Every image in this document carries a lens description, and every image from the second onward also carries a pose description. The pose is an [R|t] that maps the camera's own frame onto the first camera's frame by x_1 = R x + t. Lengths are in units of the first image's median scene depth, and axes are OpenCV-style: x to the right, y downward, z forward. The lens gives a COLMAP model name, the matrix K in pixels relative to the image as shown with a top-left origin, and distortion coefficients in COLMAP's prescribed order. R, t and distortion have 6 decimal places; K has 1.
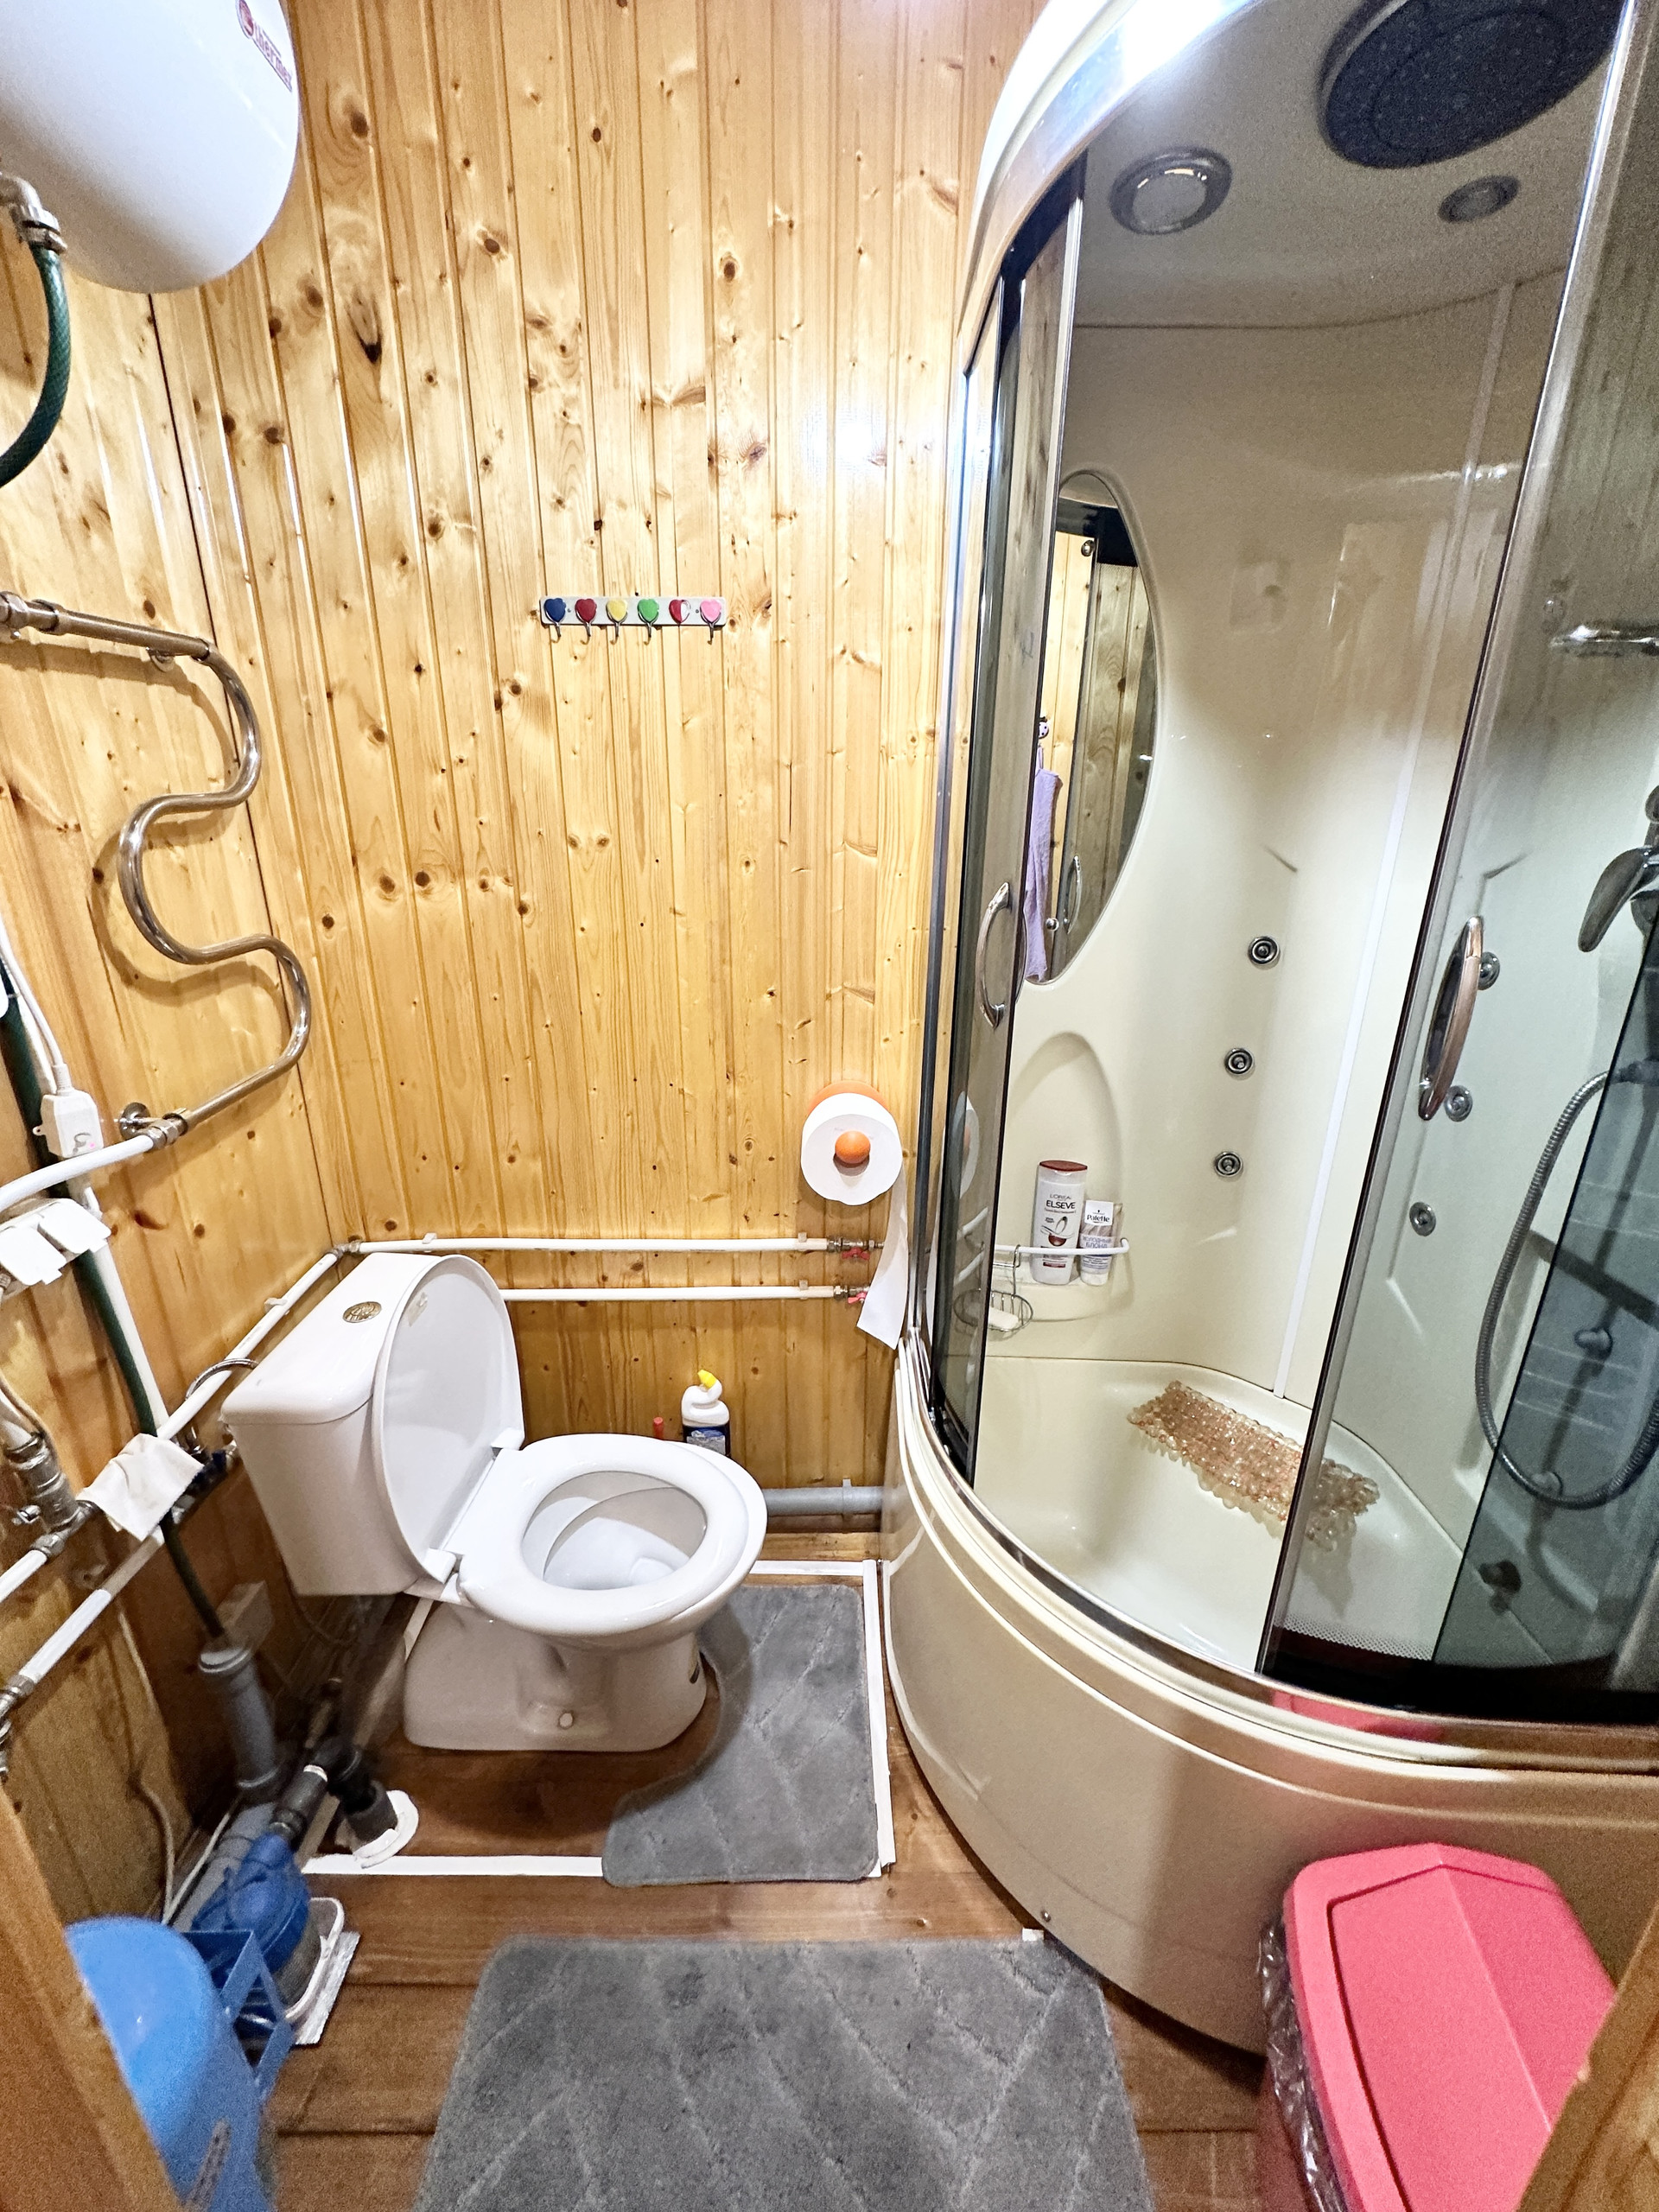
lens RADIAL K [[883.4, 0, 827.8], [0, 883.4, 1106.2], [0, 0, 1]] dist [-0.002097, 0.000788]
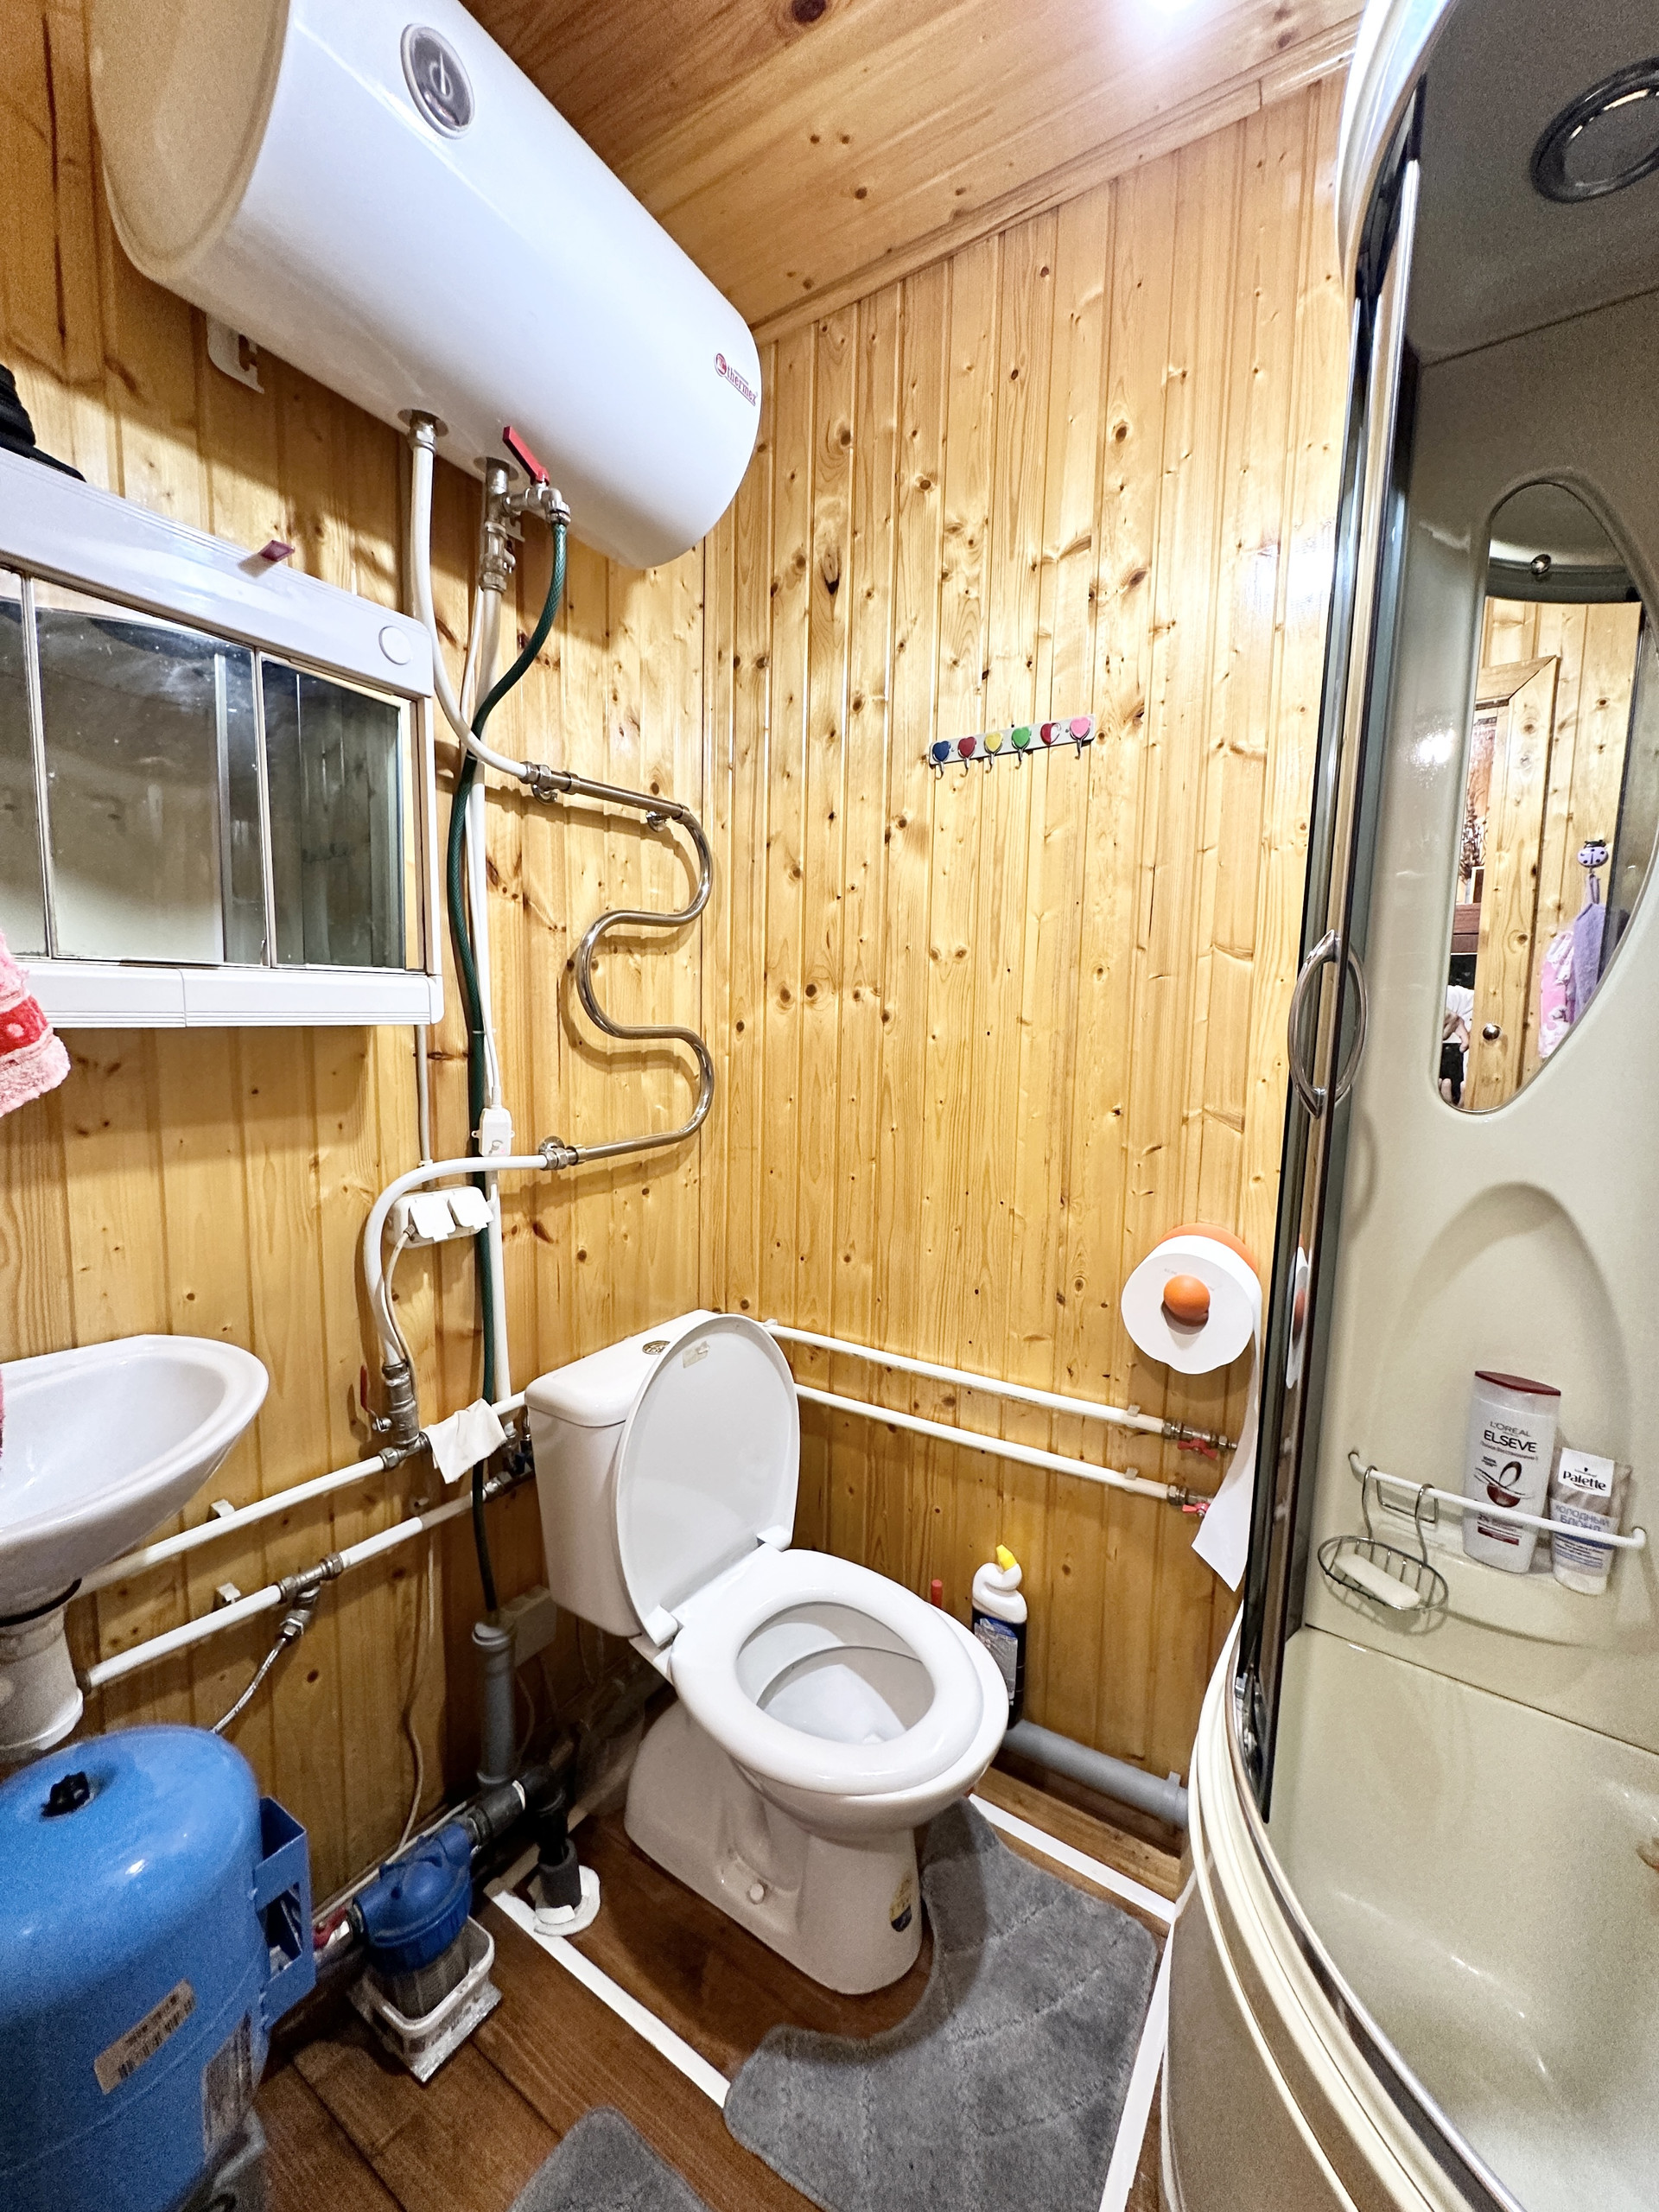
lens RADIAL K [[883.4, 0, 827.8], [0, 883.4, 1106.2], [0, 0, 1]] dist [-0.002097, 0.000788]
pose [[0.835028, 0.060620, -0.546858, 0.191998], [-0.189246, 0.964914, -0.182007, 0.090405], [0.516638, 0.255472, 0.817202, 0.123239]]
